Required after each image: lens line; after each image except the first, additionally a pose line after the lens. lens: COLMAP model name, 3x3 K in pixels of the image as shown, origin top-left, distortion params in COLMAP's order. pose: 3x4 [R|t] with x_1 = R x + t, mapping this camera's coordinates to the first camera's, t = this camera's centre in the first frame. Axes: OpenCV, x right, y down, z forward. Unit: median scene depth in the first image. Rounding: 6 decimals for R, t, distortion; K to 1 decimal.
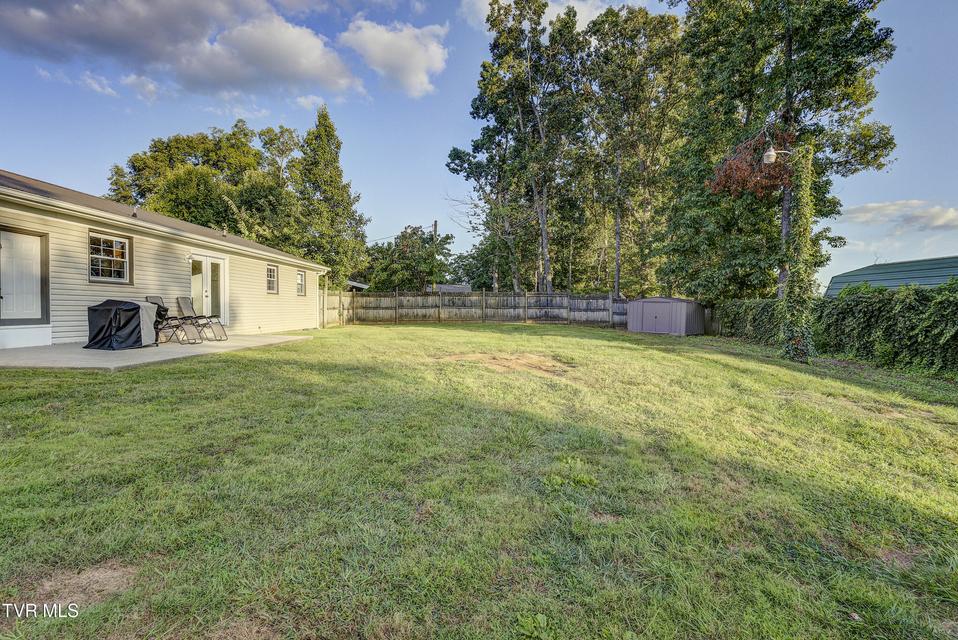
lens RADIAL K [[504.6, 0, 479.0], [0, 504.6, 320.0], [0, 0, 1]] dist [-0.003350, -0.000564]
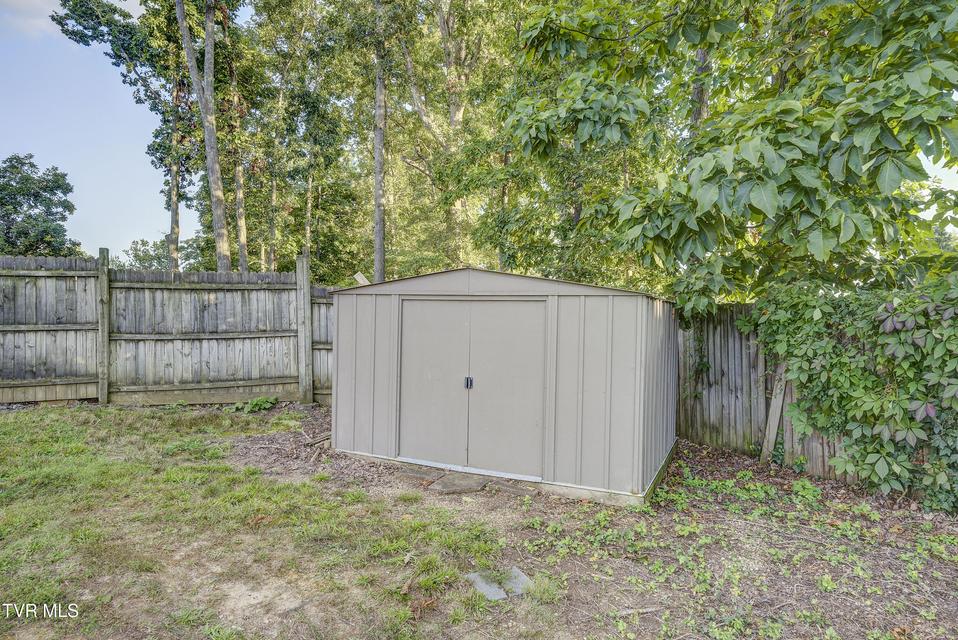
lens RADIAL K [[523.7, 0, 479.0], [0, 523.7, 320.0], [0, 0, 1]] dist [-0.000069, -0.000016]
pose [[0.944340, -0.008447, 0.328861, 0.220505], [0.014134, 0.999789, -0.014908, -0.018372], [-0.328666, 0.018727, 0.944261, 0.613660]]
